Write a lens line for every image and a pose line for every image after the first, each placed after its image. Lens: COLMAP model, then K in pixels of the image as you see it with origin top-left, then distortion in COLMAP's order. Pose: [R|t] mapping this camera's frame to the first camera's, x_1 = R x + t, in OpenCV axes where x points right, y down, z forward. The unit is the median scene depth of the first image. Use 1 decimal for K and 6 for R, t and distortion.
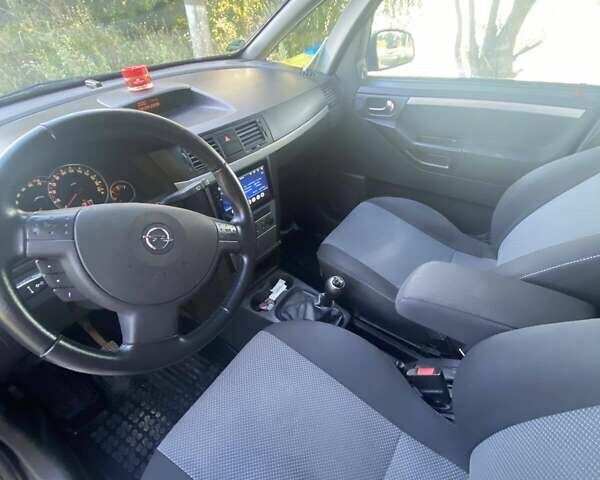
lens RADIAL K [[334.6, 0, 300.0], [0, 334.6, 240.0], [0, 0, 1]] dist [-0.002640, -0.002940]
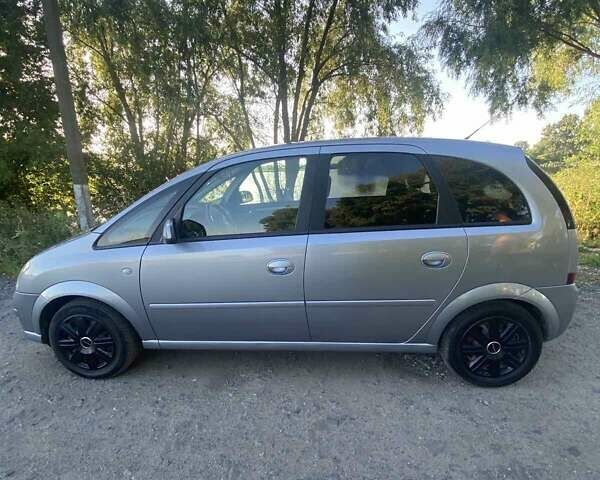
lens RADIAL K [[334.6, 0, 300.0], [0, 334.6, 240.0], [0, 0, 1]] dist [-0.002640, -0.002940]
pose [[0.871169, -0.107407, 0.479091, -0.773900], [0.297209, 0.892054, -0.340450, 0.907563], [-0.390809, 0.438979, 0.809052, -1.380635]]
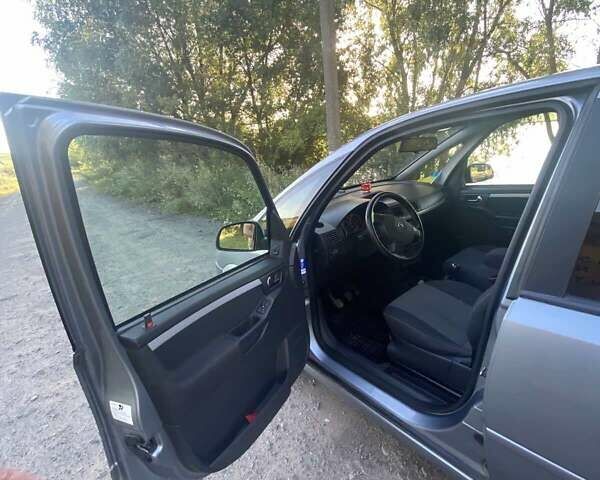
lens RADIAL K [[334.6, 0, 300.0], [0, 334.6, 240.0], [0, 0, 1]] dist [-0.002640, -0.002940]
pose [[0.960042, 0.009374, -0.279698, -0.175601], [-0.099037, 0.946144, -0.308226, 0.502133], [0.261746, 0.323611, 0.909266, -0.909714]]
